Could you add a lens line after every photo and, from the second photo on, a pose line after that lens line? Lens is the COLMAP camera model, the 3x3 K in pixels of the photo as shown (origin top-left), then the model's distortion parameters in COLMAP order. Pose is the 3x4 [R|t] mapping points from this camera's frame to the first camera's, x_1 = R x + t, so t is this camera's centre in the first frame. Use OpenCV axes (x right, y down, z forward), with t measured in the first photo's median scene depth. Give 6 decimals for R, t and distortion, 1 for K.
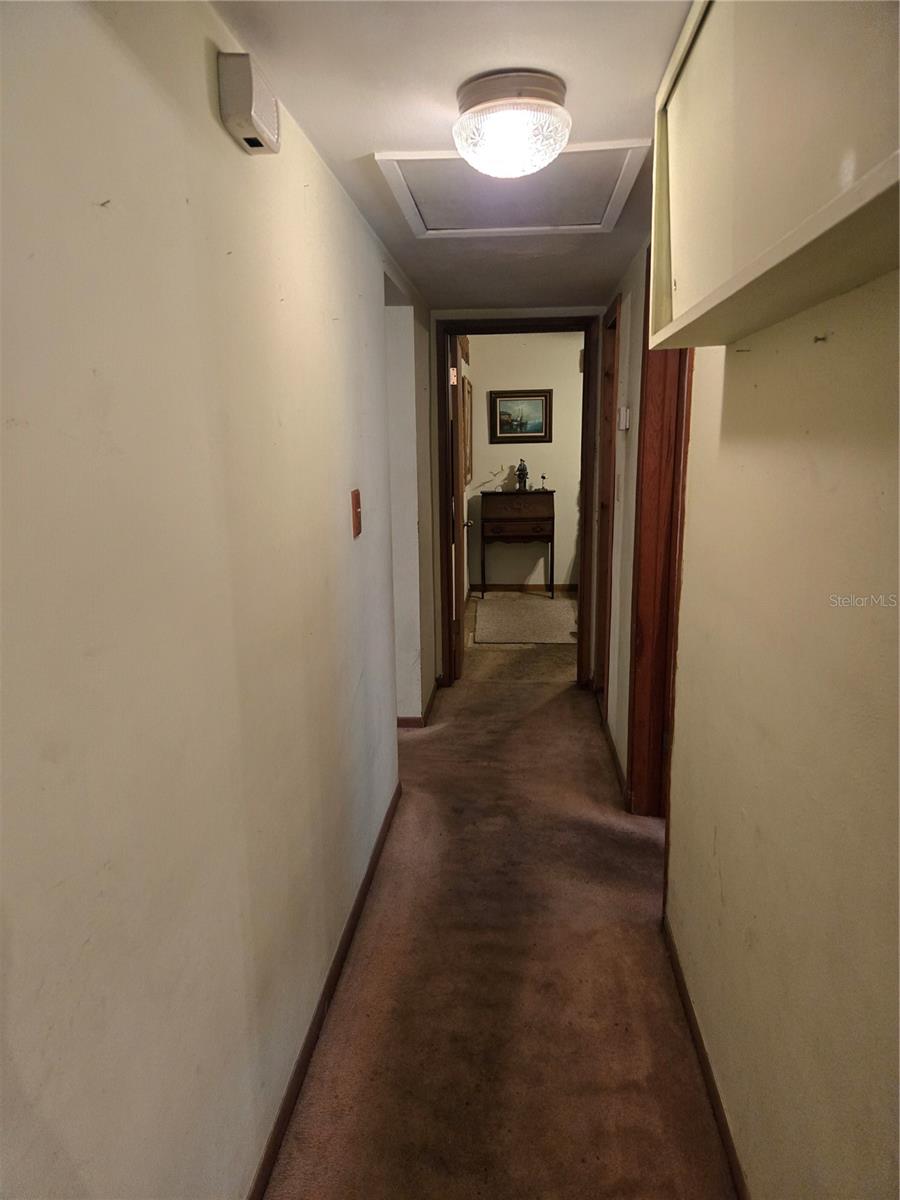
lens RADIAL K [[791.3, 0, 453.8], [0, 791.3, 605.5], [0, 0, 1]] dist [0.034929, -0.001107]
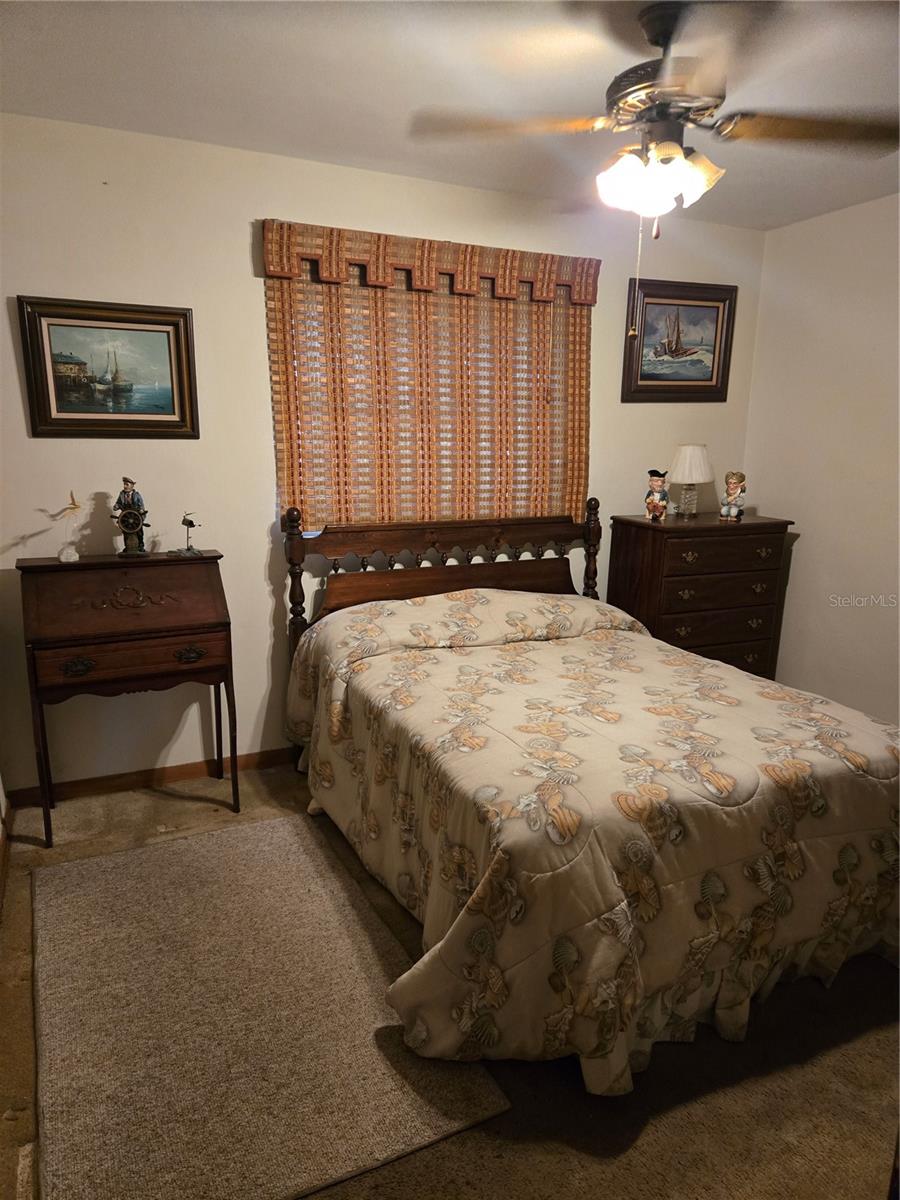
lens RADIAL K [[791.3, 0, 453.8], [0, 791.3, 605.5], [0, 0, 1]] dist [0.034929, -0.001107]
pose [[0.865295, -0.083348, 0.494285, 0.024474], [0.089218, 0.995943, 0.011754, -0.110597], [-0.493260, 0.033928, 0.869220, 0.571140]]
